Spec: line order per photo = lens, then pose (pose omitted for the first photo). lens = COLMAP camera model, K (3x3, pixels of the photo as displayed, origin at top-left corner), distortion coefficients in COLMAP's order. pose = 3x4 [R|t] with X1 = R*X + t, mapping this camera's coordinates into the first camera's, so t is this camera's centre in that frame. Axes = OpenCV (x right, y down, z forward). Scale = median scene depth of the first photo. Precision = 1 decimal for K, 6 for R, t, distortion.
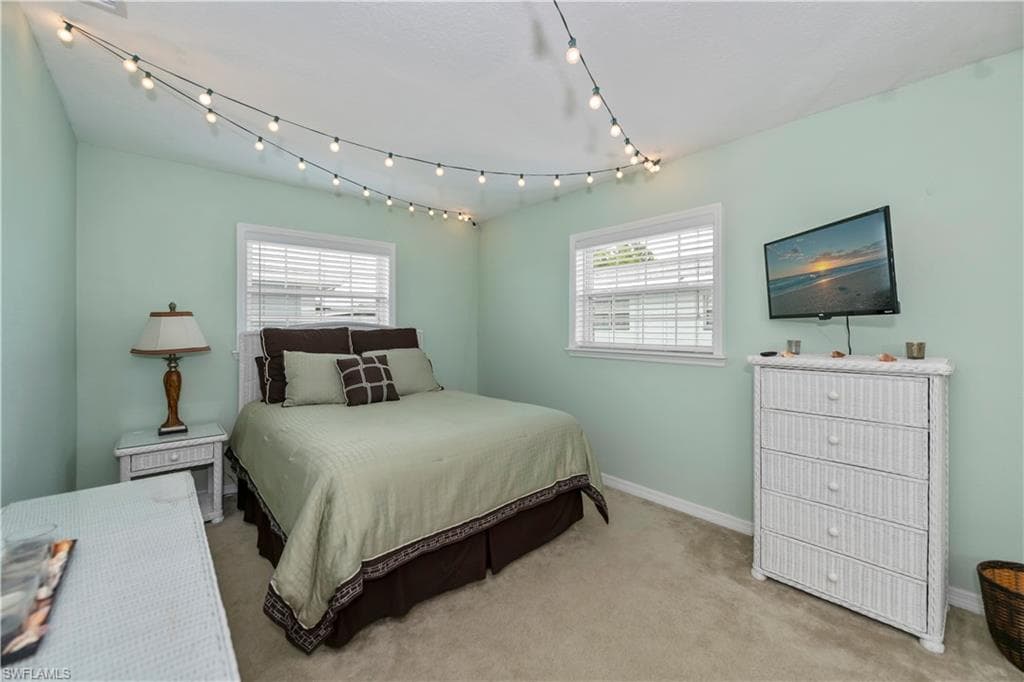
lens RADIAL K [[408.7, 0, 507.6], [0, 408.7, 331.8], [0, 0, 1]] dist [-0.003124, -0.000440]
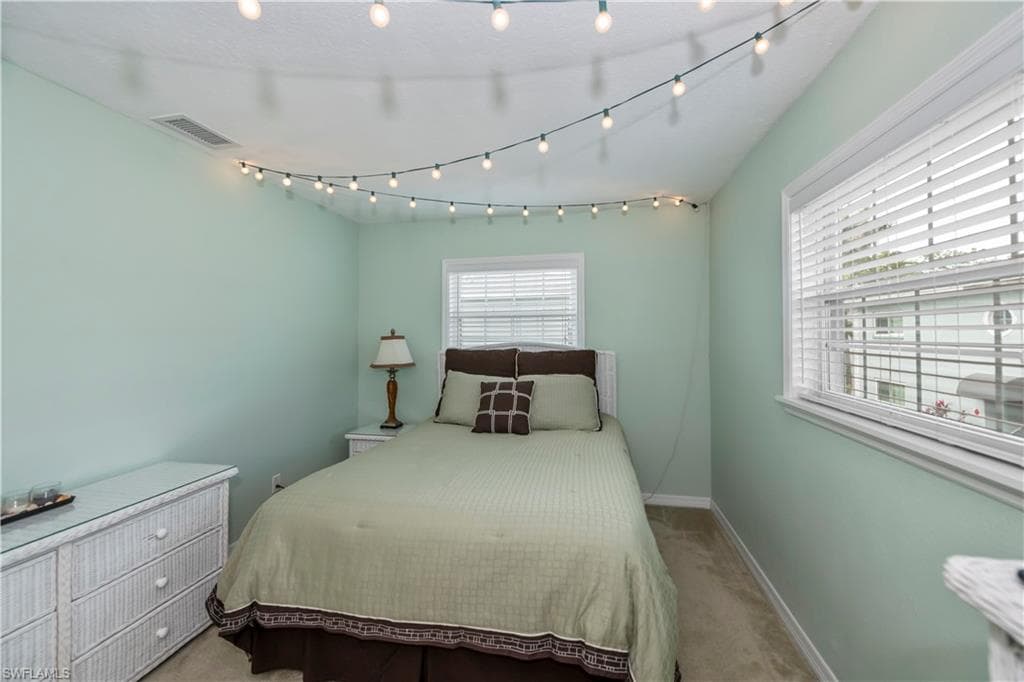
lens RADIAL K [[408.7, 0, 515.6], [0, 408.7, 325.7], [0, 0, 1]] dist [-0.003124, -0.000440]
pose [[0.611793, -0.017137, -0.790832, 0.441636], [-0.006954, 0.999610, -0.027040, -0.045598], [0.790987, 0.022042, 0.611436, 0.470180]]
